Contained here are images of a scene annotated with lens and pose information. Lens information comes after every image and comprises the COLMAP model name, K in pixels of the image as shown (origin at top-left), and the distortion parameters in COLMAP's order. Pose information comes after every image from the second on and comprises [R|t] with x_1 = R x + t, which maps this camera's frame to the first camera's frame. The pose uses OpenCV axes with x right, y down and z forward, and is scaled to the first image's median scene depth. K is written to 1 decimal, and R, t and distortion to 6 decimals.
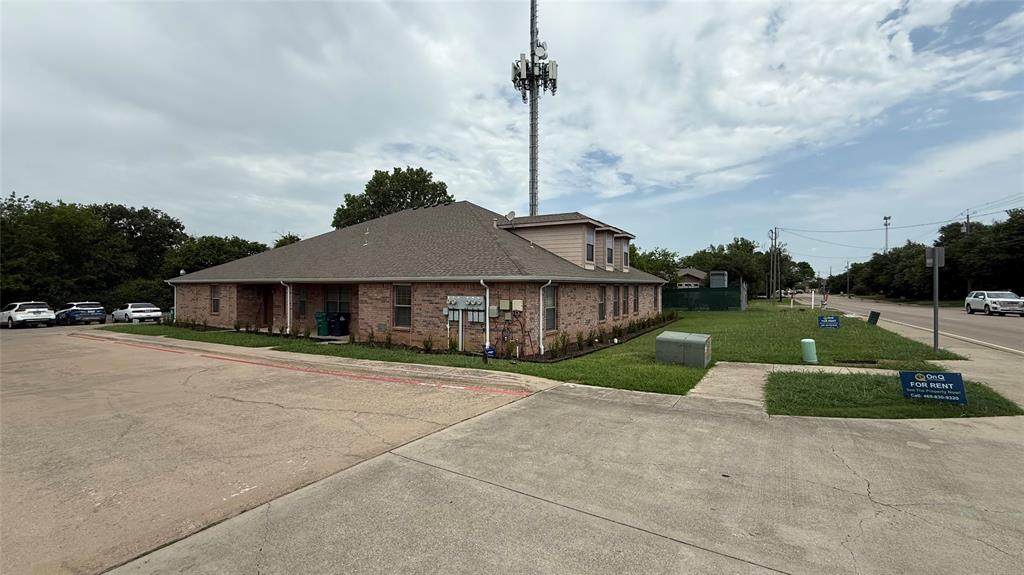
lens RADIAL K [[414.5, 0, 512.9], [0, 414.5, 284.9], [0, 0, 1]] dist [0.004895, 0.000793]
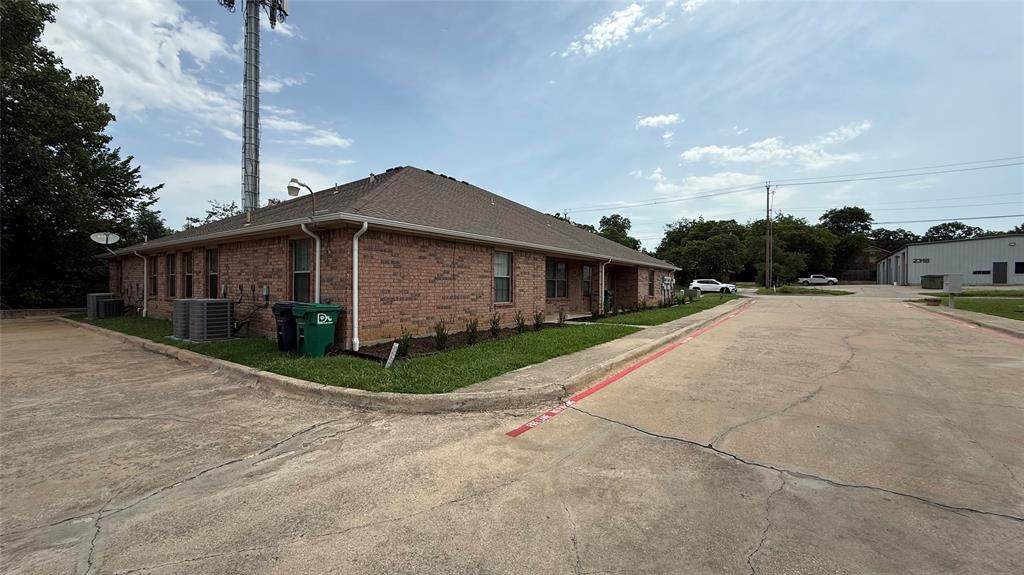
lens RADIAL K [[414.5, 0, 504.3], [0, 414.5, 286.9], [0, 0, 1]] dist [0.004895, 0.000793]
pose [[0.060801, -0.003308, 0.998144, -1.052688], [-0.010078, 0.999942, 0.003928, 0.038108], [-0.998099, -0.010298, 0.060765, 0.817639]]
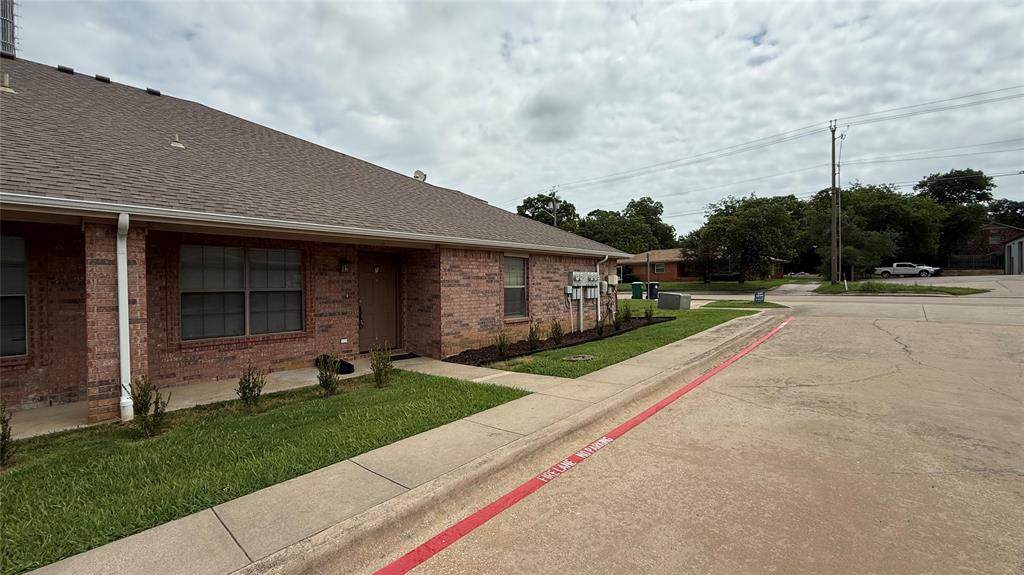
lens RADIAL K [[414.5, 0, 508.2], [0, 414.5, 285.0], [0, 0, 1]] dist [0.004895, 0.000793]
pose [[0.176320, -0.009043, 0.984291, -0.538104], [0.009251, 0.999929, 0.007529, 0.024374], [-0.984290, 0.007778, 0.176391, 0.508715]]
